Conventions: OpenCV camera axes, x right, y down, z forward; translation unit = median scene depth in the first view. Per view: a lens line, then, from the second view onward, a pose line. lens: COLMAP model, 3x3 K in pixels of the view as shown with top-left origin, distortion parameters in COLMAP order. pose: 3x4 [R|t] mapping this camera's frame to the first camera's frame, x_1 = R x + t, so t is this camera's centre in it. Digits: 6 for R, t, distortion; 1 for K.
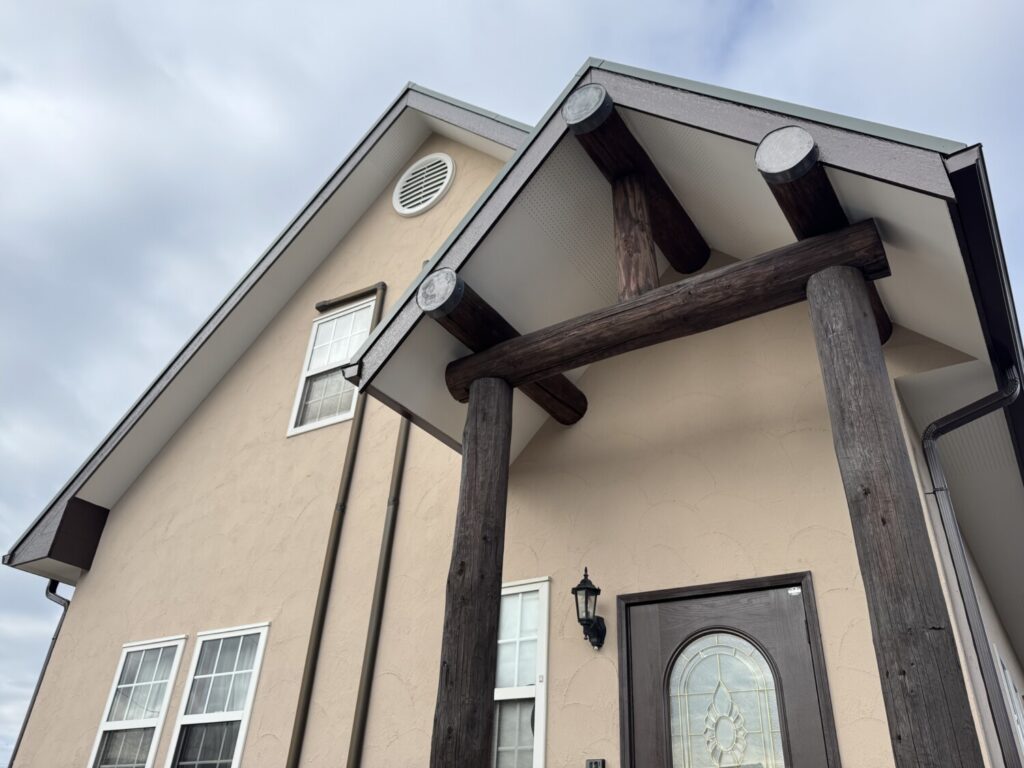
lens RADIAL K [[789.6, 0, 524.4], [0, 789.6, 344.8], [0, 0, 1]] dist [0.098872, -0.139232]
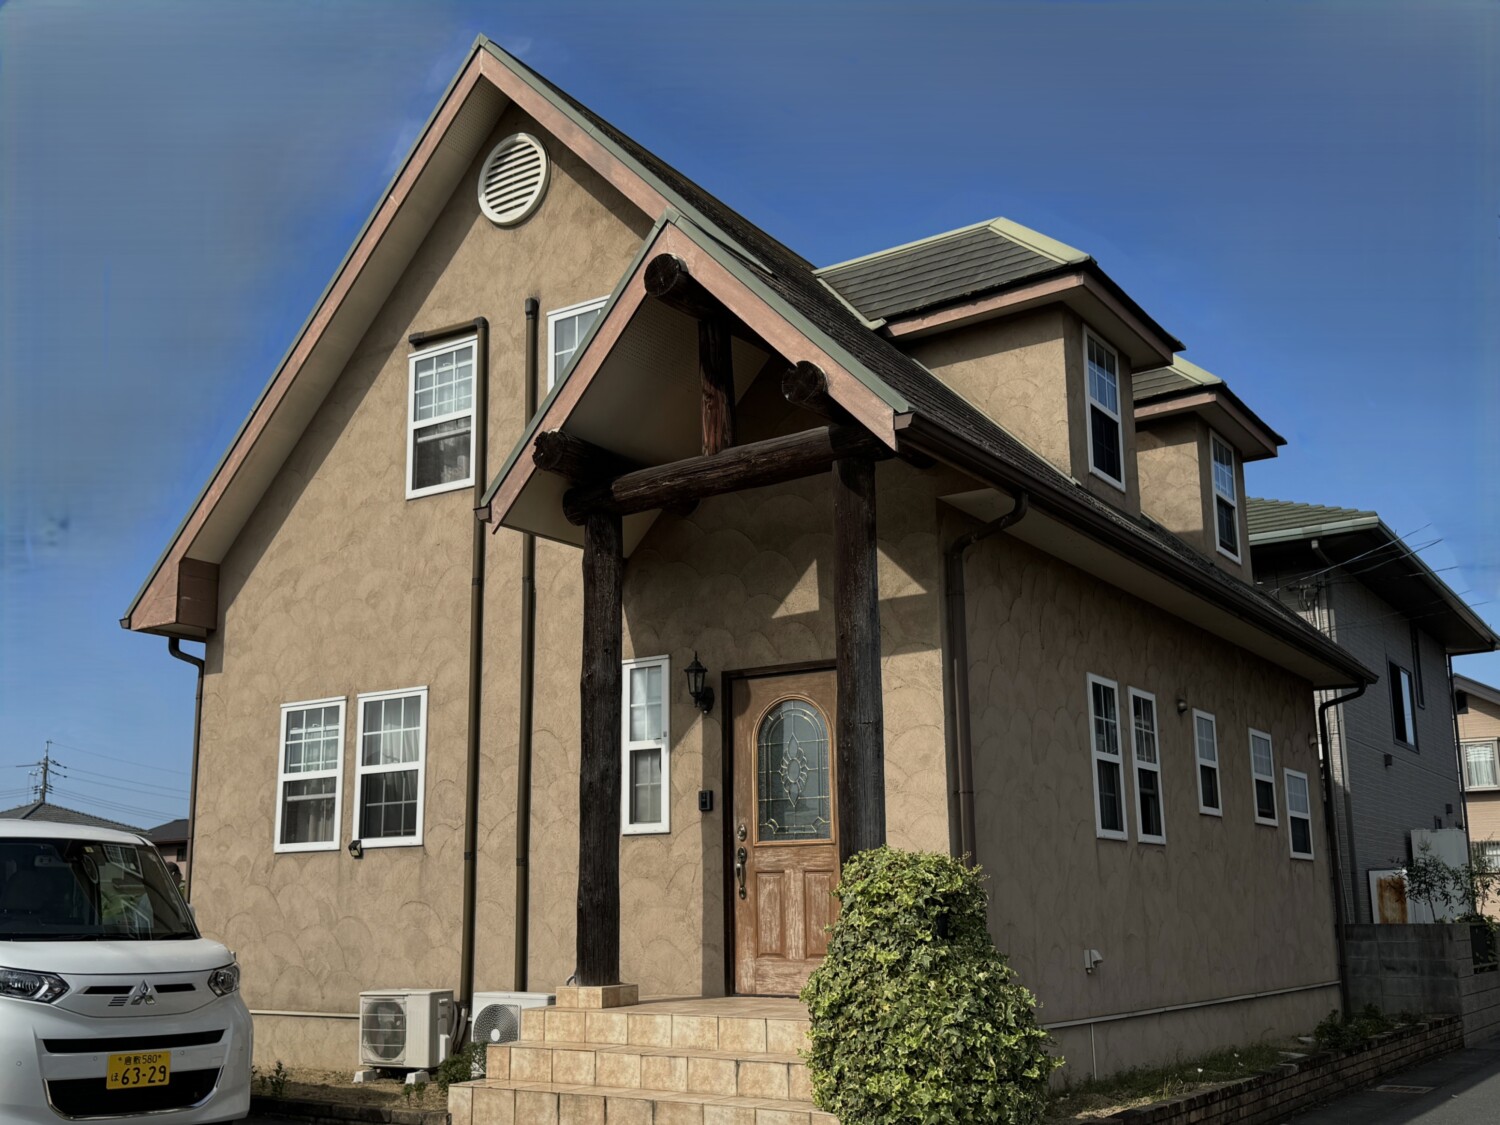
lens RADIAL K [[1490.8, 0, 698.6], [0, 1490.8, 622.0], [0, 0, 1]] dist [0.182646, -0.410394]
pose [[0.997275, -0.056807, -0.047062, 0.146005], [0.070631, 0.919381, 0.386974, -0.486893], [0.021285, -0.389244, 0.920889, -0.814399]]
